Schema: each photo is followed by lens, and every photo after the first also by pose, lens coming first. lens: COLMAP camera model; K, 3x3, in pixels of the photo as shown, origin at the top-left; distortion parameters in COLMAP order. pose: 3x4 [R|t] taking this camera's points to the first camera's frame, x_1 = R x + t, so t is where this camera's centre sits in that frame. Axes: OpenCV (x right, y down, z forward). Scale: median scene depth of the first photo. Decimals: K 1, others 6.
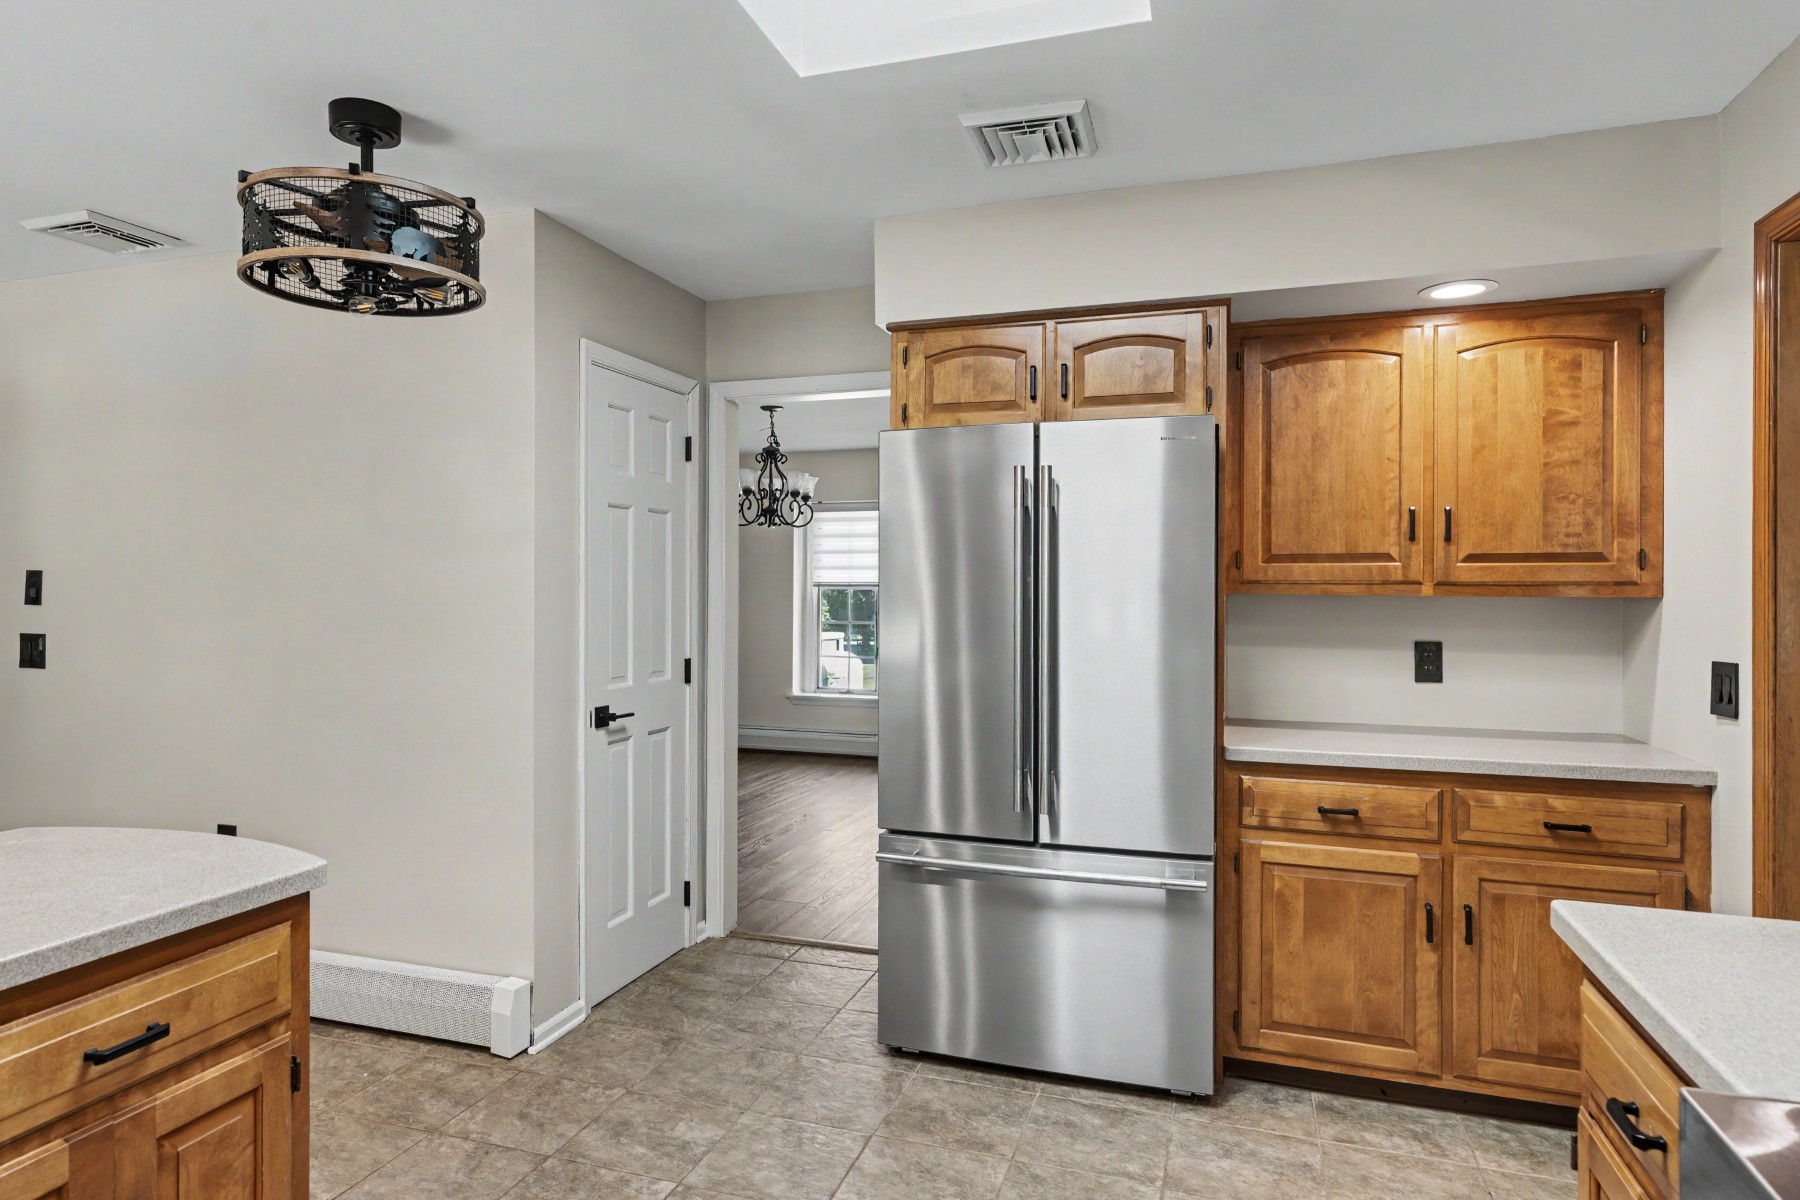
lens RADIAL K [[1031.6, 0, 890.6], [0, 1031.6, 604.8], [0, 0, 1]] dist [0.011984, 0.001021]
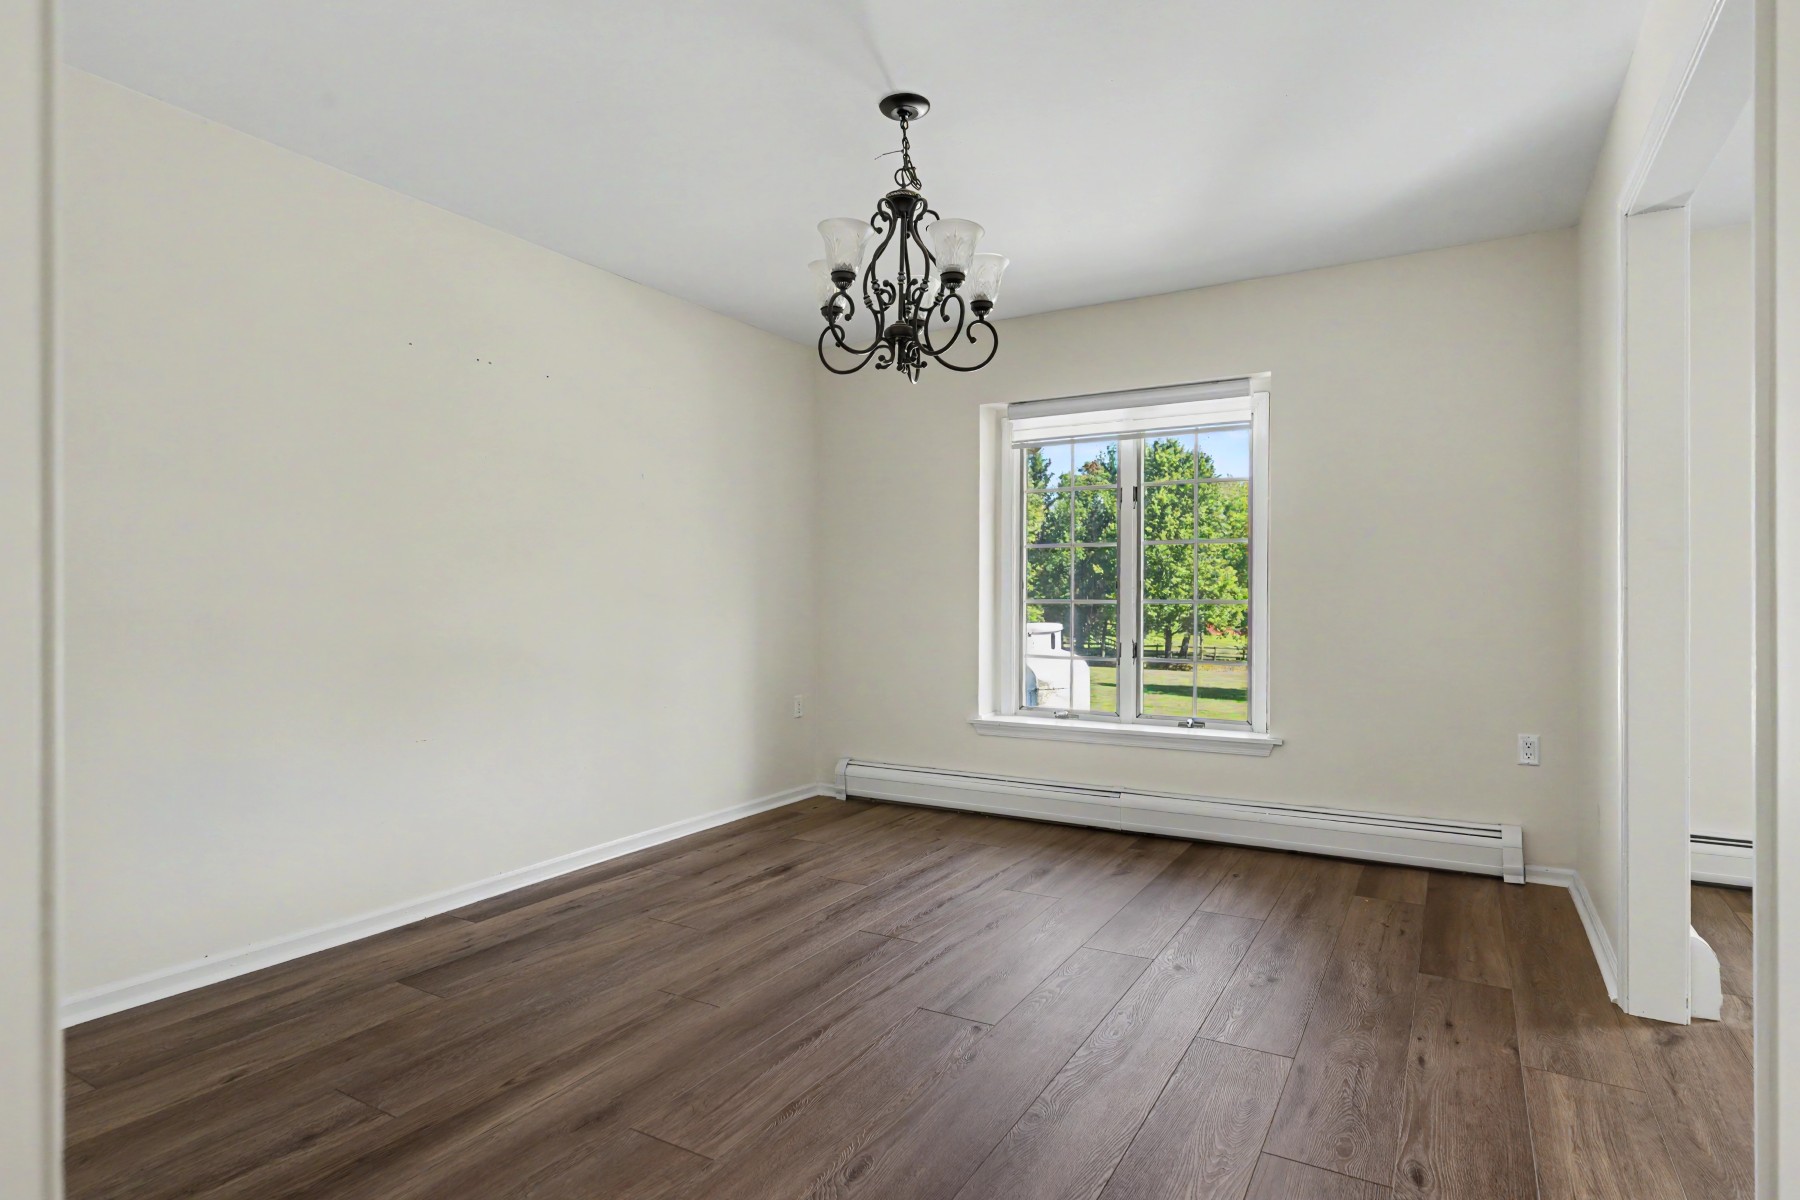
lens RADIAL K [[1031.6, 0, 898.3], [0, 1031.6, 599.1], [0, 0, 1]] dist [0.011984, 0.001021]
pose [[0.980167, -0.006507, -0.198065, -0.020714], [0.005159, 0.999960, -0.007321, 0.020863], [0.198105, 0.006154, 0.980162, 0.395665]]
